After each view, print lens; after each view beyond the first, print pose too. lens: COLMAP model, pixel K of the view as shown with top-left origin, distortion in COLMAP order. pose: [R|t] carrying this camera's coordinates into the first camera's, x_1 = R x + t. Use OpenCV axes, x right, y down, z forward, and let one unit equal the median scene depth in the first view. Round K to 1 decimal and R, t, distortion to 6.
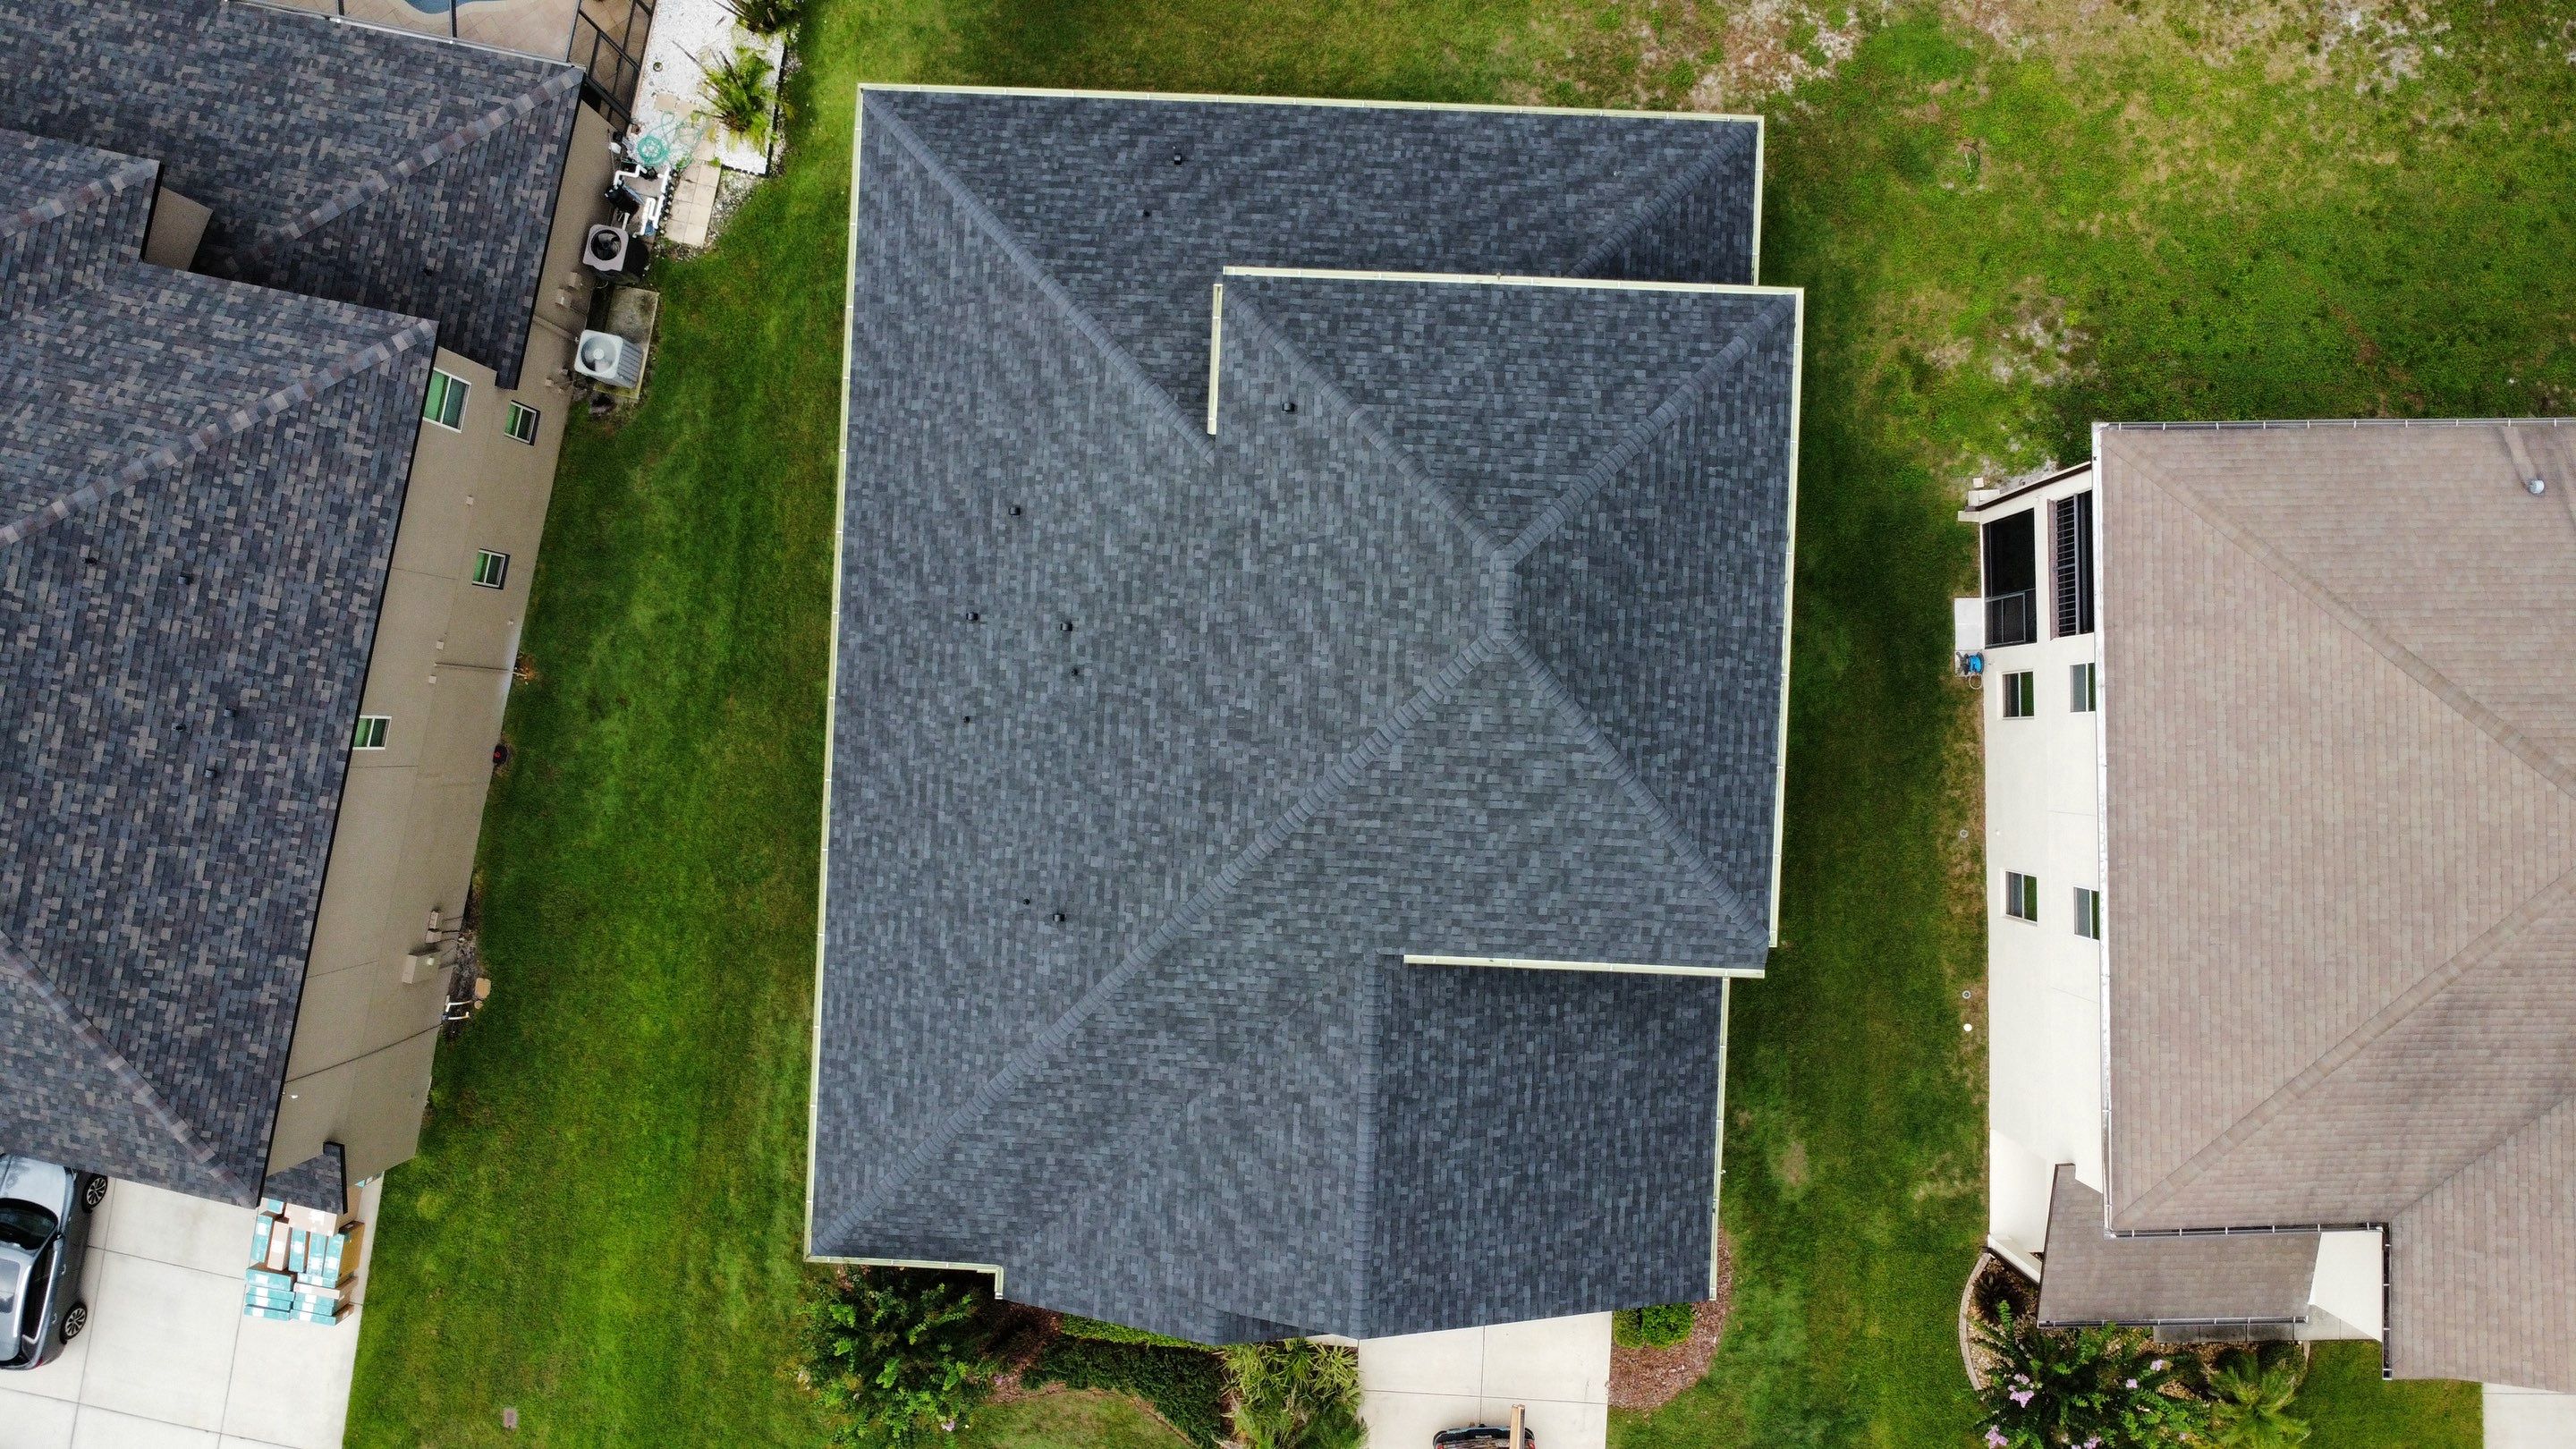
lens RADIAL K [[1872.8, 0, 1280.2], [0, 1872.8, 720.0], [0, 0, 1]] dist [-0.030987, -0.005621]
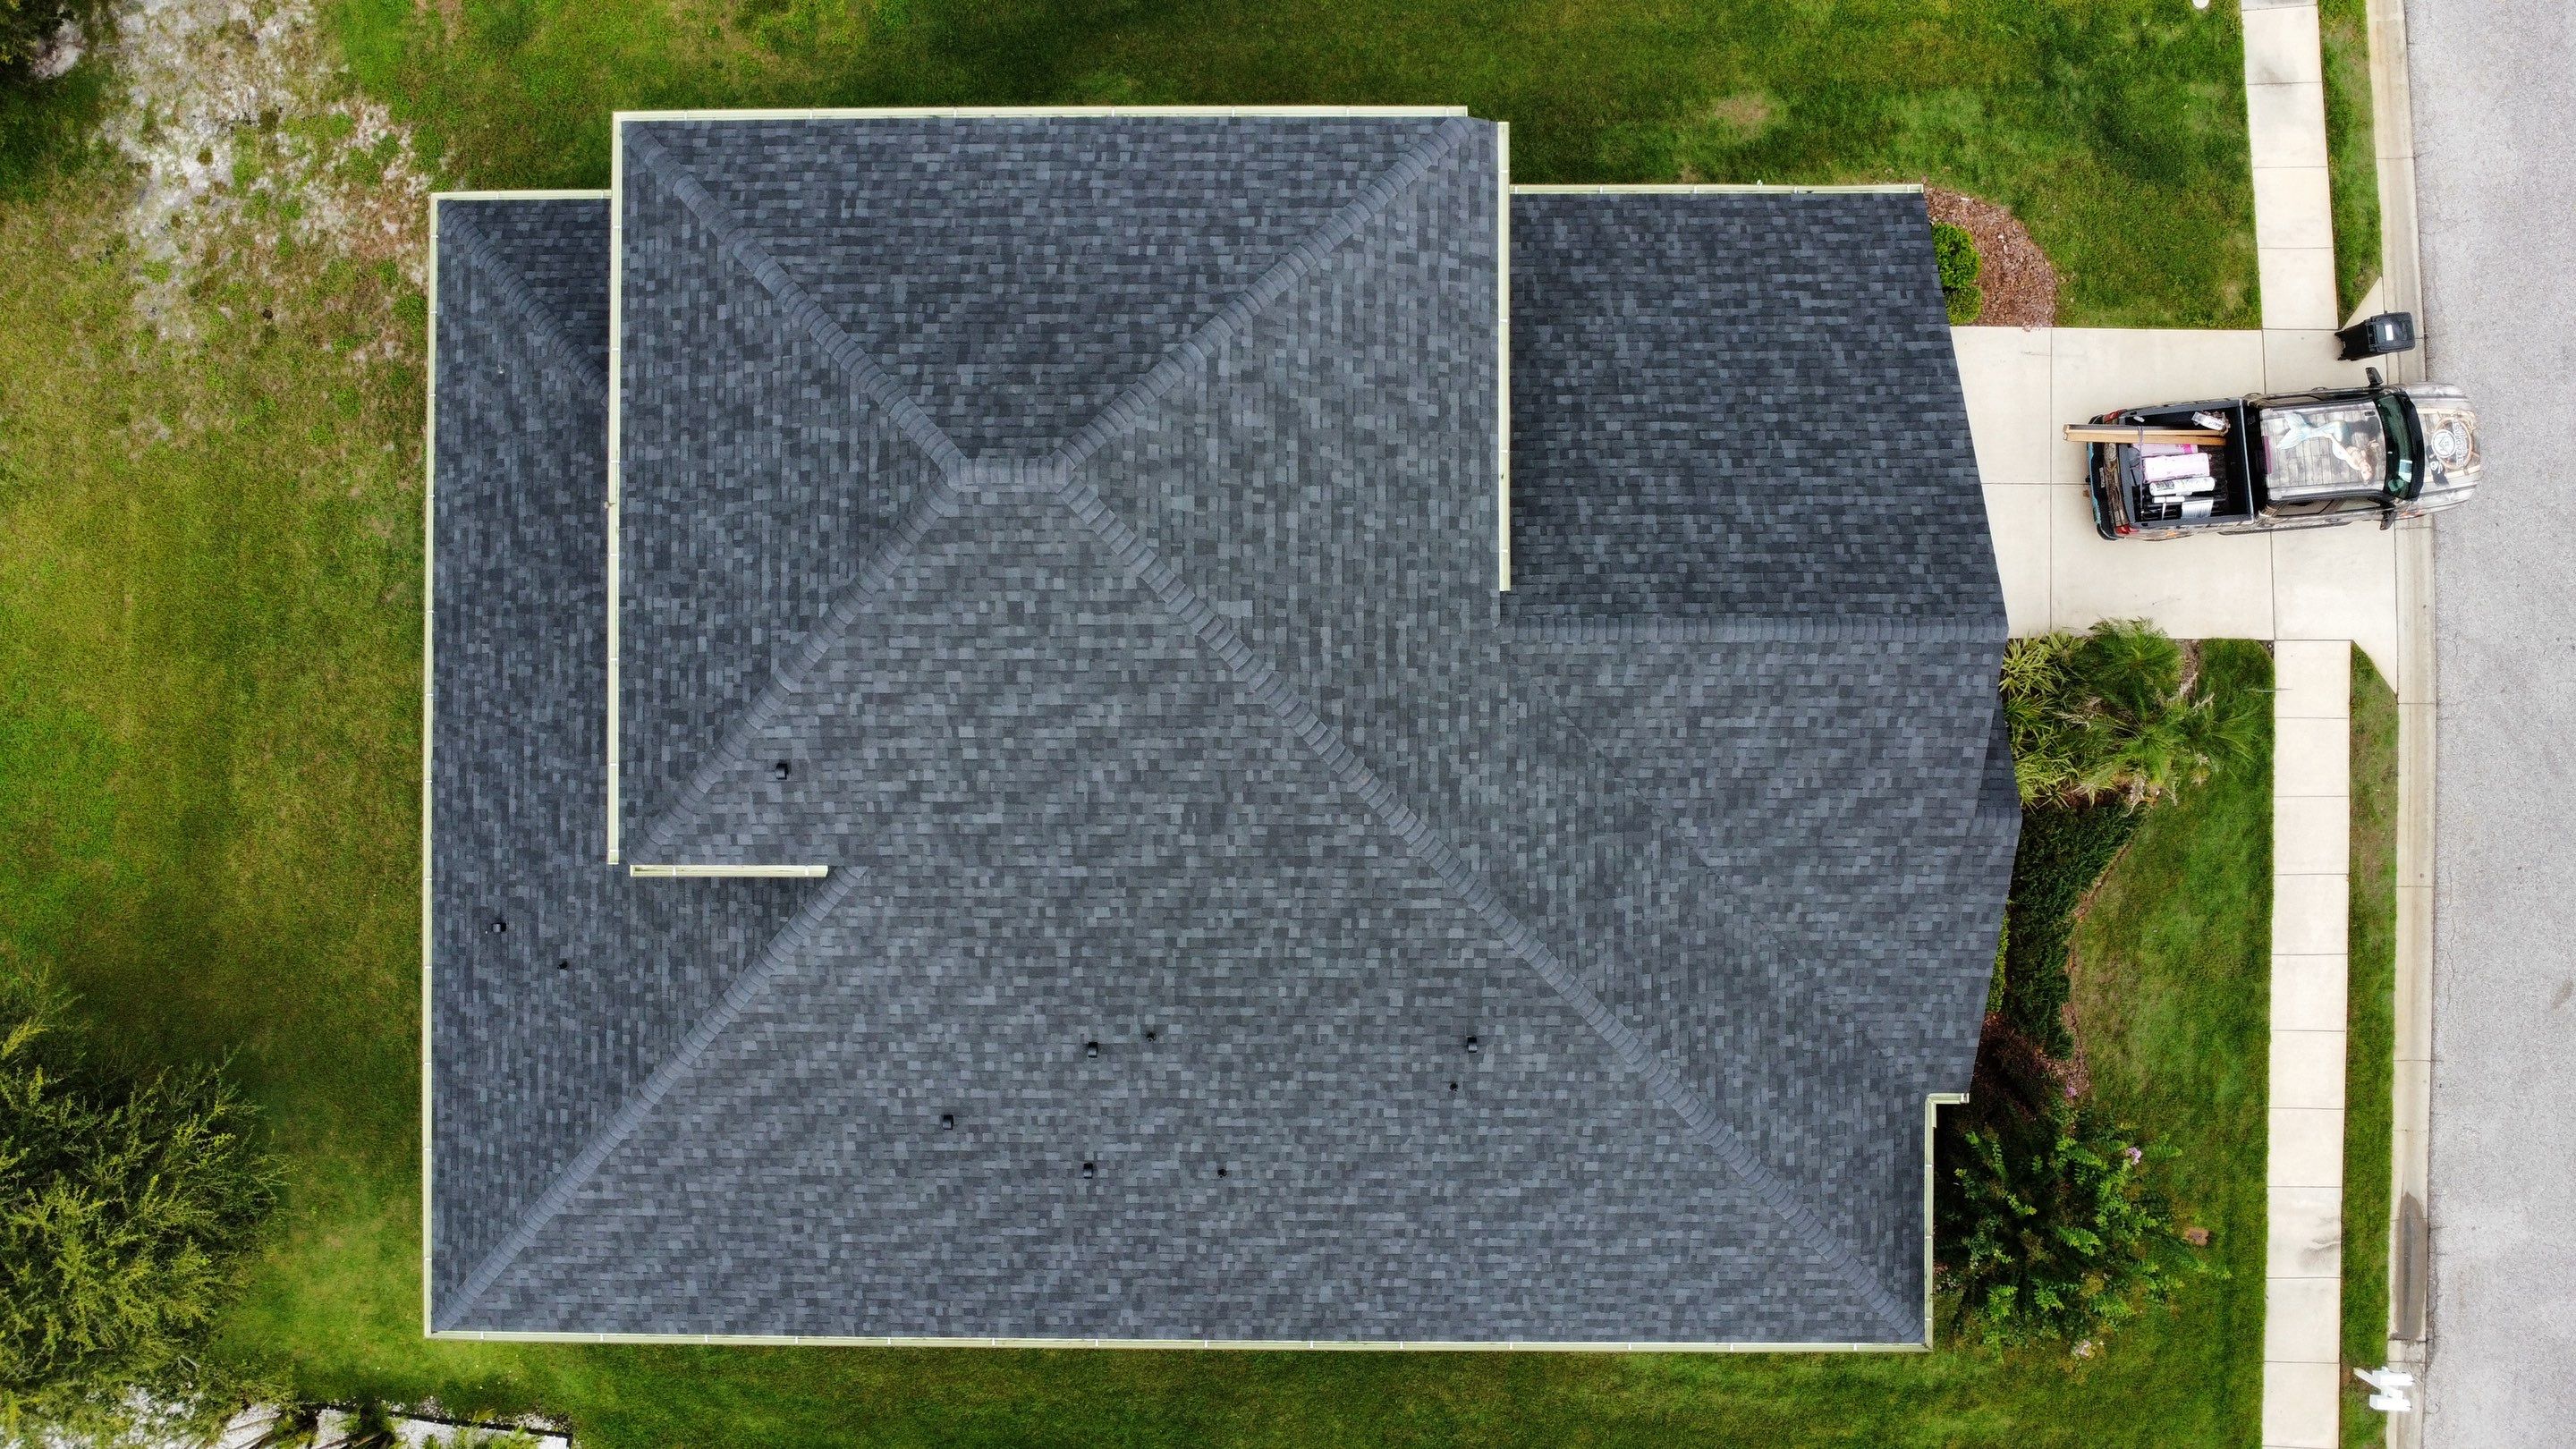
lens RADIAL K [[1868.1, 0, 1281.0], [0, 1868.1, 719.8], [0, 0, 1]] dist [-0.022828, -0.021865]
pose [[-0.041292, -0.998613, 0.032668, -0.007568], [0.999101, -0.041581, -0.008218, 0.040606], [0.009565, 0.032300, 0.999432, 0.240361]]
